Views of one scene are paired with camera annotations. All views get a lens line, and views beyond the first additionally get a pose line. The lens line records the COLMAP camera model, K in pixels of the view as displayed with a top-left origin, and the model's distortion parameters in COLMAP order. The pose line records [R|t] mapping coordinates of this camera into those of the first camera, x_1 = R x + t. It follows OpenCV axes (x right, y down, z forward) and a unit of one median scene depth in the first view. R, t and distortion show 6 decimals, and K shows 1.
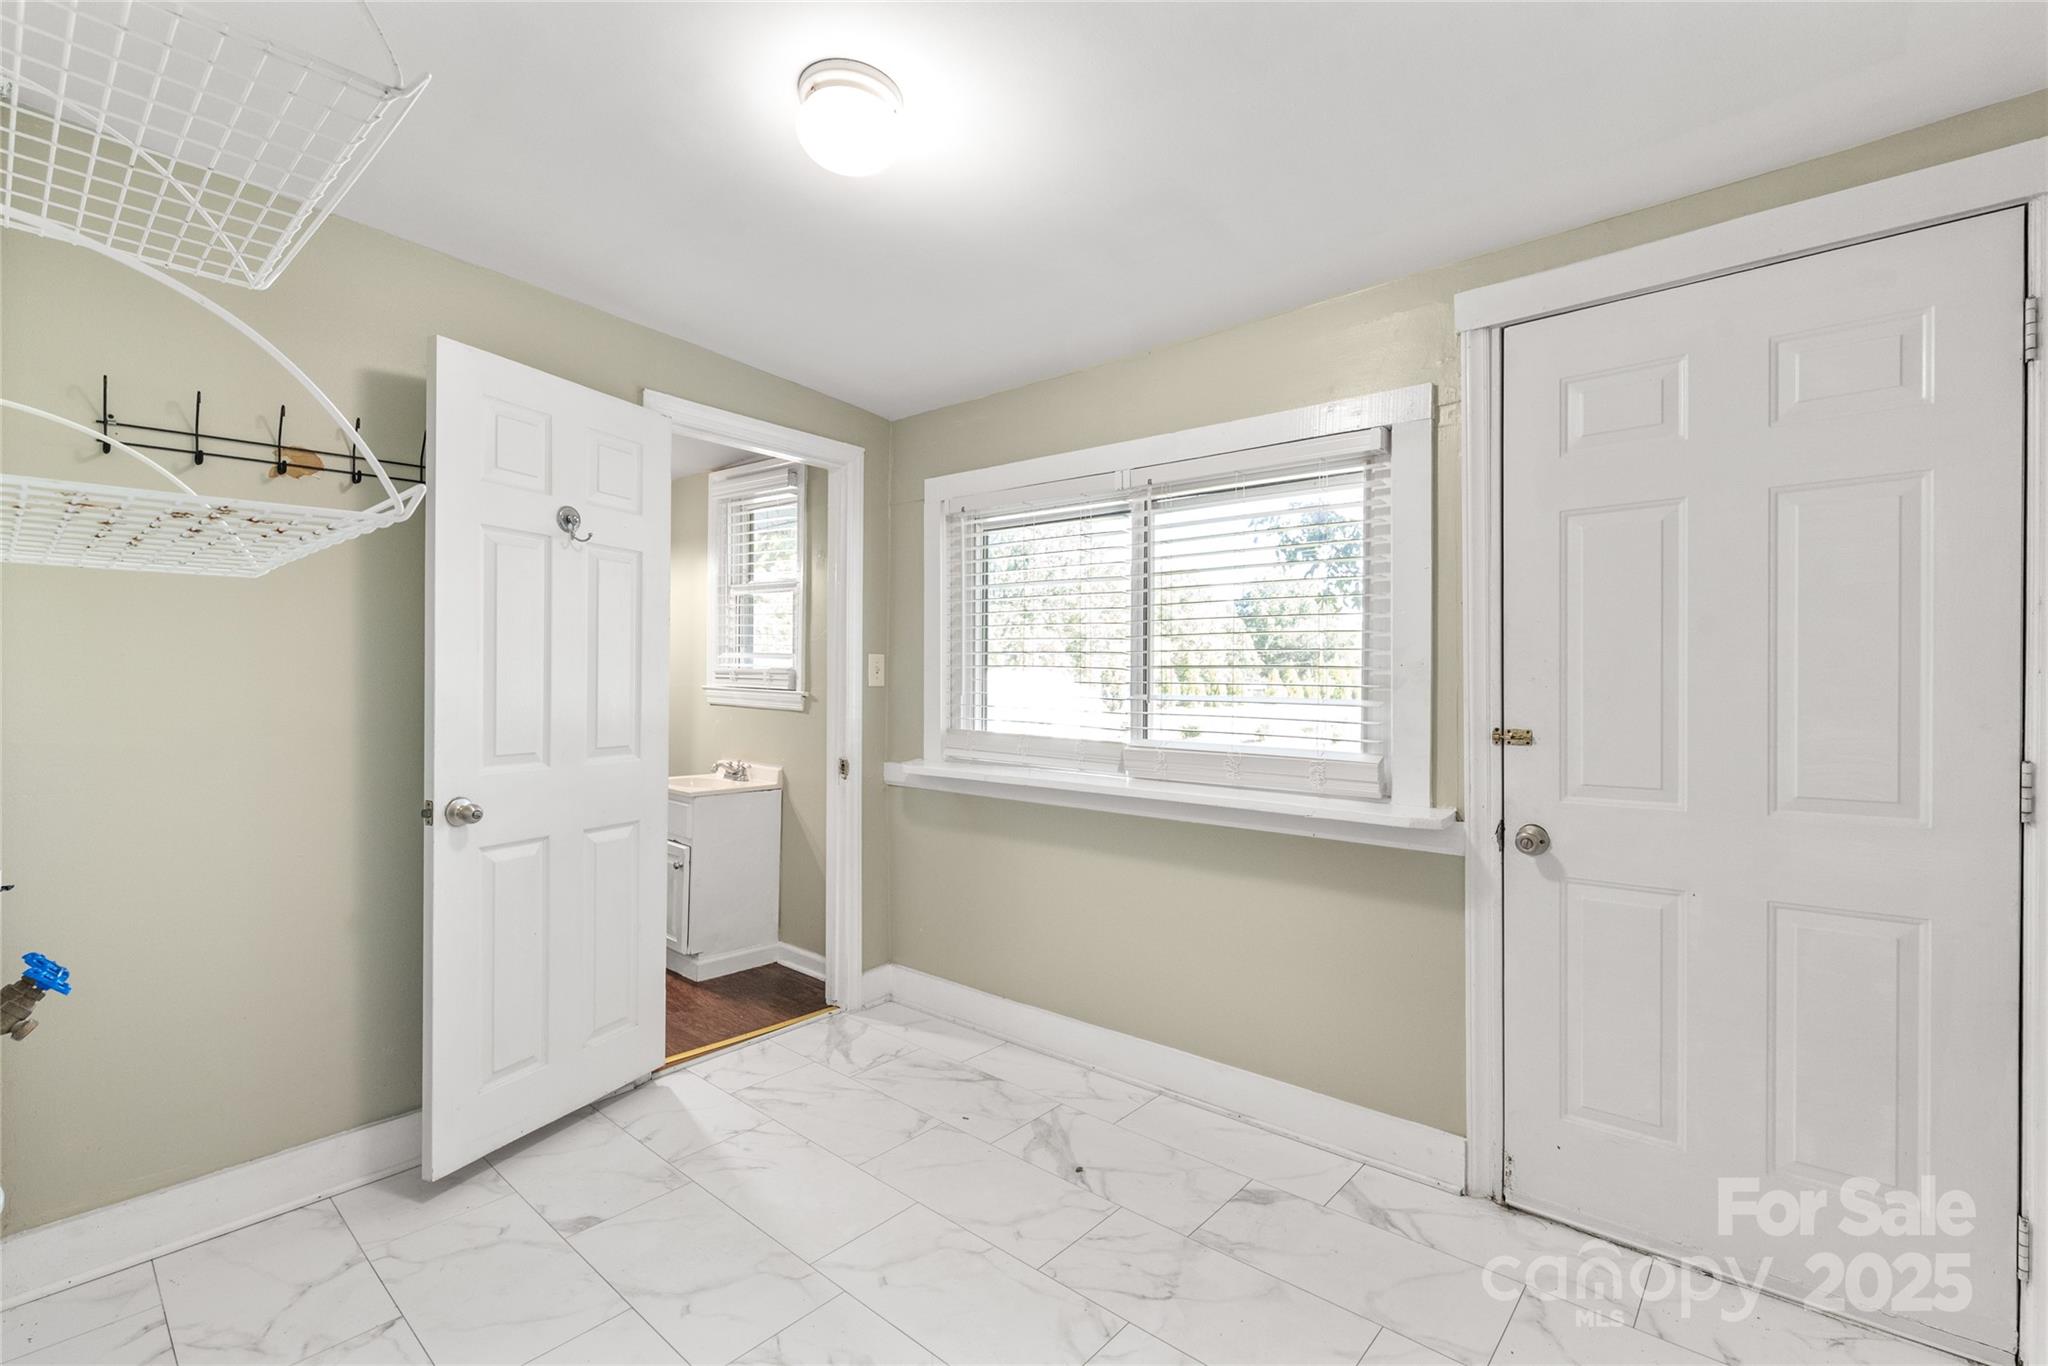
lens RADIAL K [[893.4, 0, 1034.1], [0, 893.4, 688.3], [0, 0, 1]] dist [-0.000577, -0.000727]
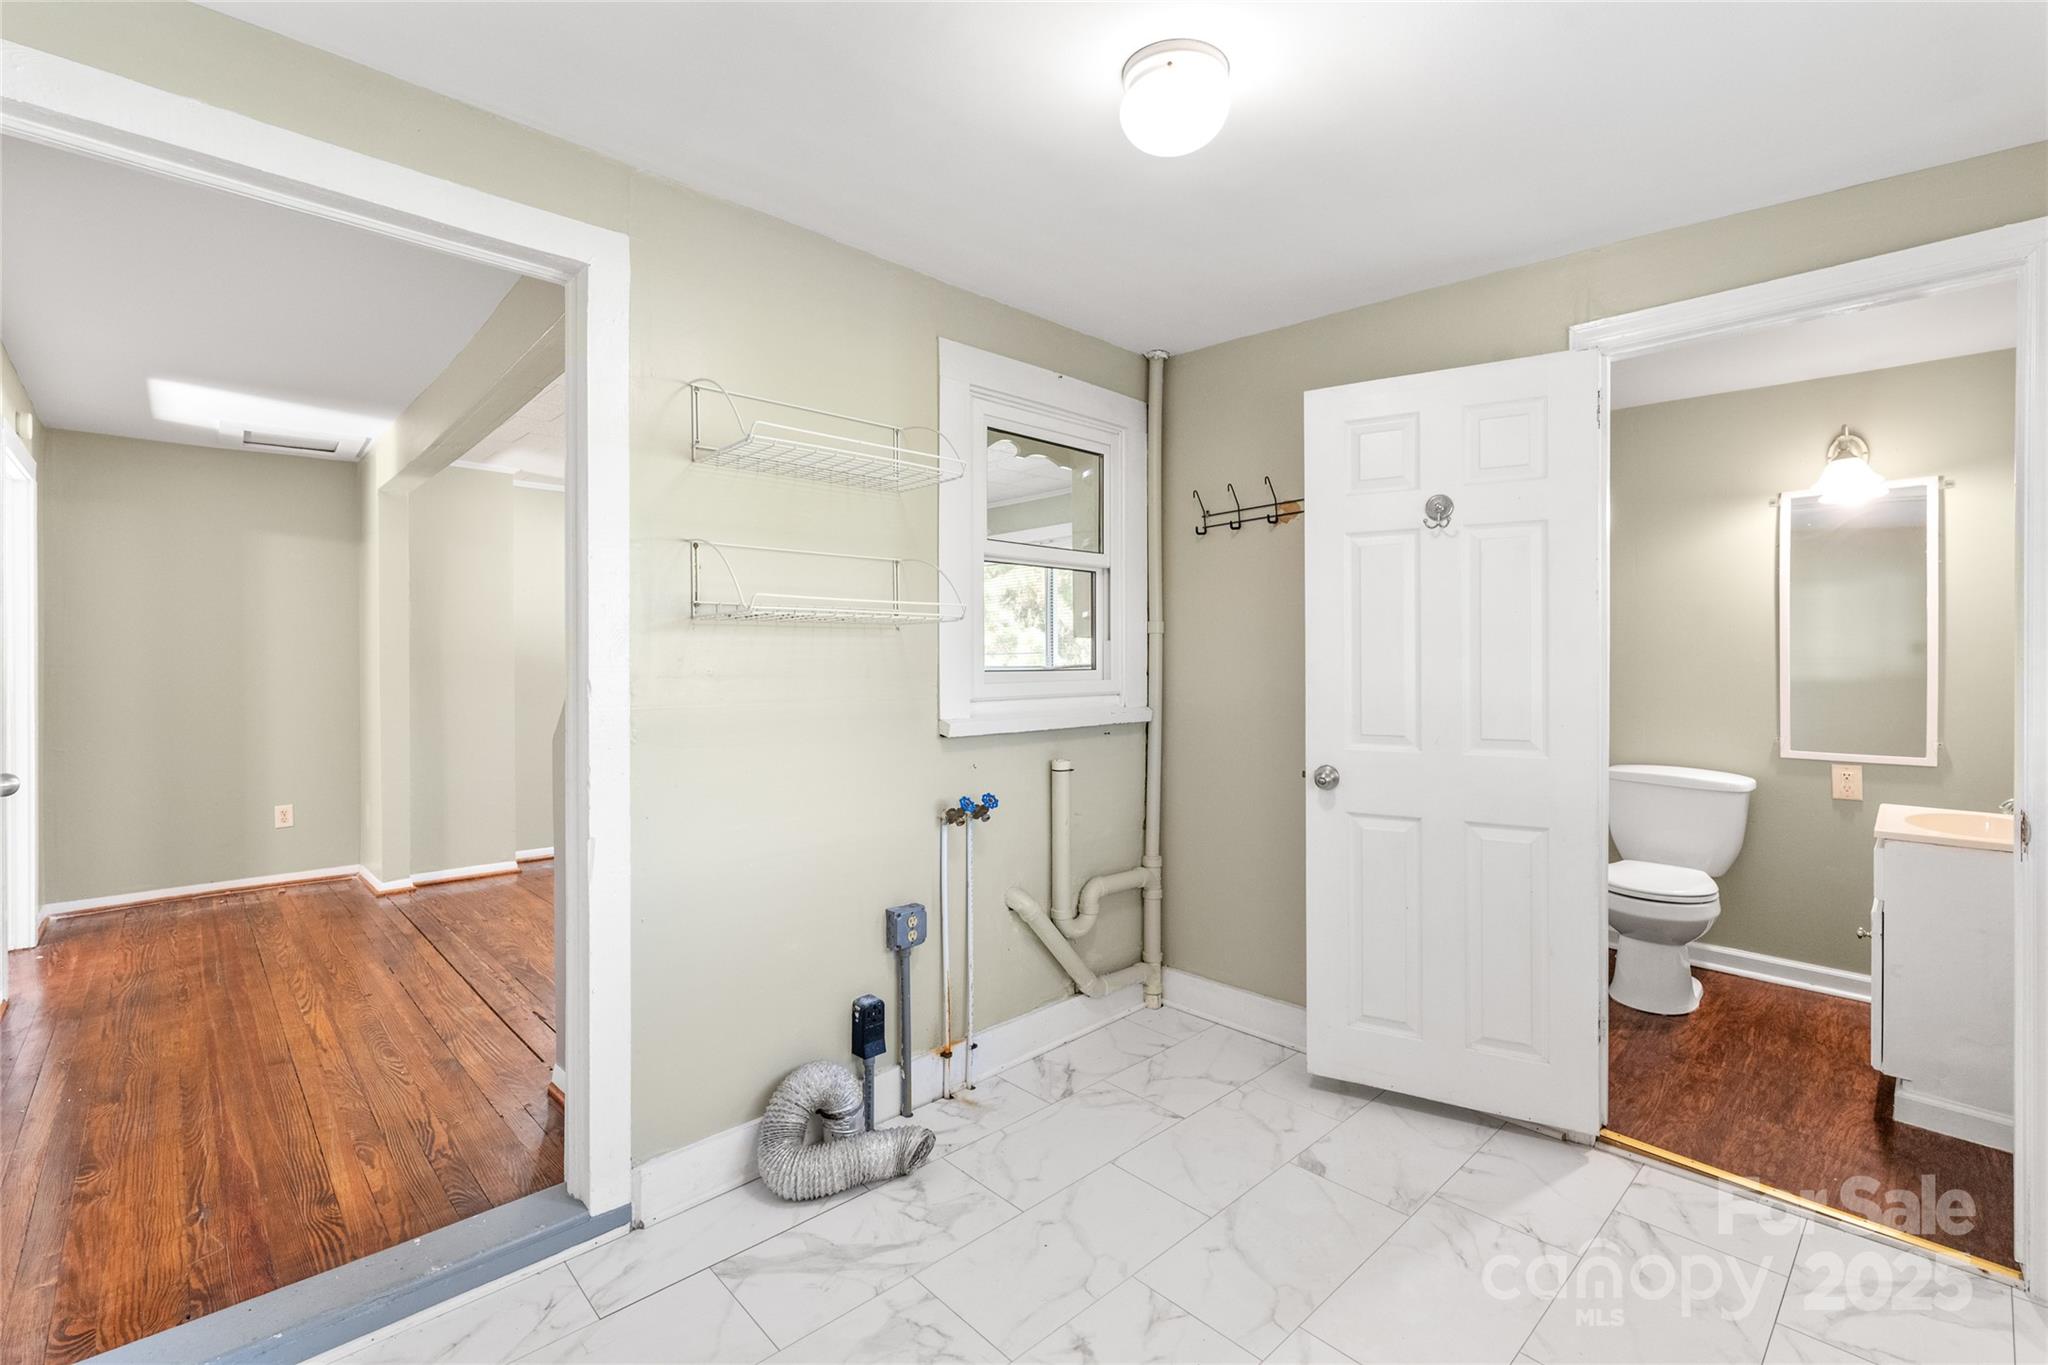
lens RADIAL K [[893.4, 0, 1018.6], [0, 893.4, 645.8], [0, 0, 1]] dist [-0.000577, -0.000727]
pose [[-0.112258, -0.014501, -0.993573, 0.578988], [0.000324, 0.999893, -0.014629, -0.021306], [0.993679, -0.001964, -0.112241, 0.698677]]
